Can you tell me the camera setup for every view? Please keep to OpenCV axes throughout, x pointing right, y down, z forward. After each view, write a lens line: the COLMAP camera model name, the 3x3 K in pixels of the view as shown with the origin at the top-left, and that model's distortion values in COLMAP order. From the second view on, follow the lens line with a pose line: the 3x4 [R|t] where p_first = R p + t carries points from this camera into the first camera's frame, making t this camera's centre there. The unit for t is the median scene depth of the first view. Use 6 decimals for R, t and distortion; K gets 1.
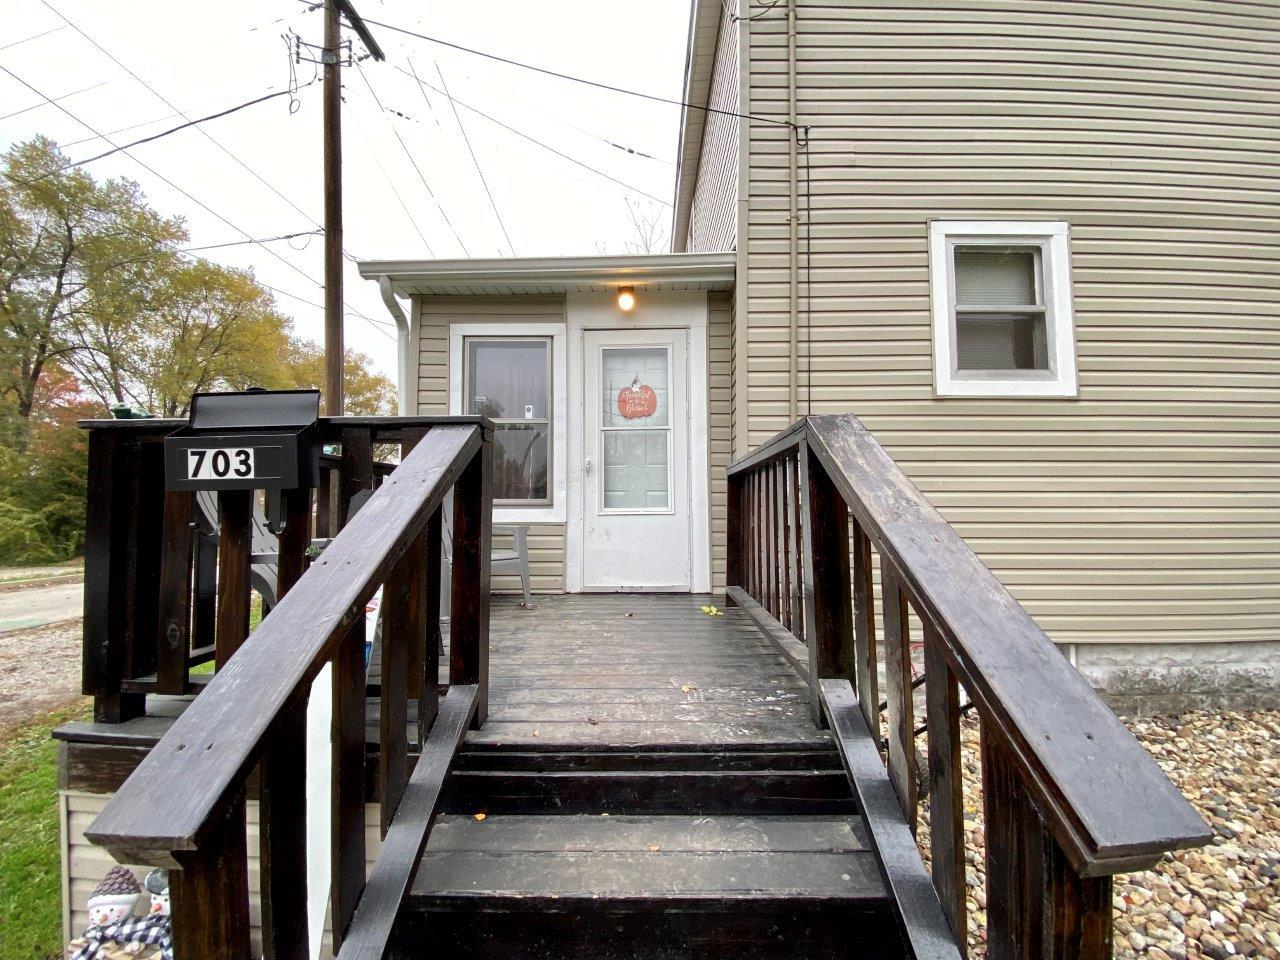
lens RADIAL K [[515.0, 0, 638.7], [0, 515.0, 473.8], [0, 0, 1]] dist [0.024917, -0.022121]
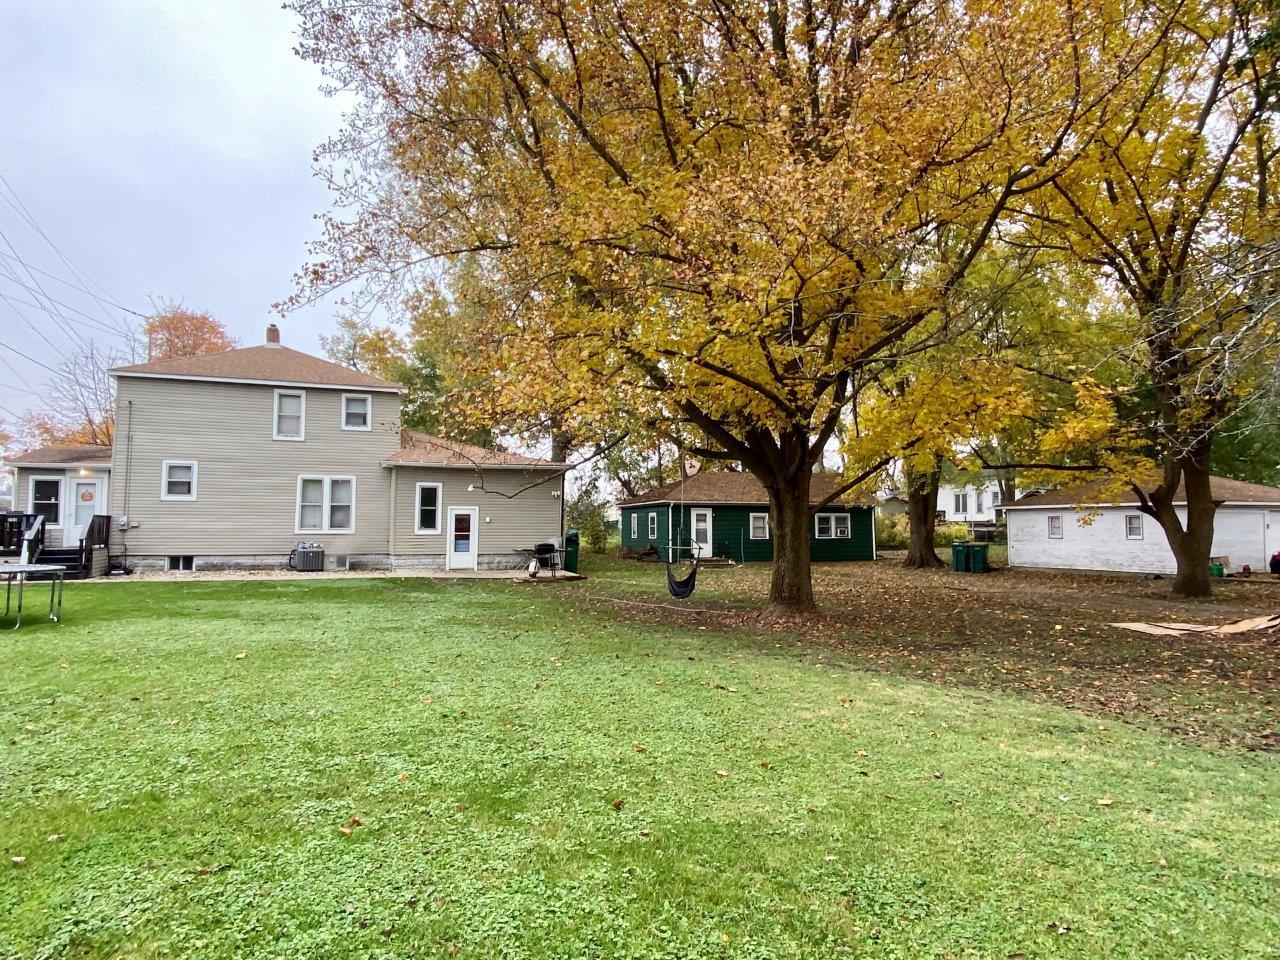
lens RADIAL K [[859.7, 0, 640.0], [0, 859.7, 480.0], [0, 0, 1]] dist [0.076233, -0.072565]
pose [[0.940627, 0.023645, 0.338617, 1.809070], [-0.023580, 0.999713, -0.004305, -0.368967], [-0.338622, -0.003935, 0.940914, -7.112652]]
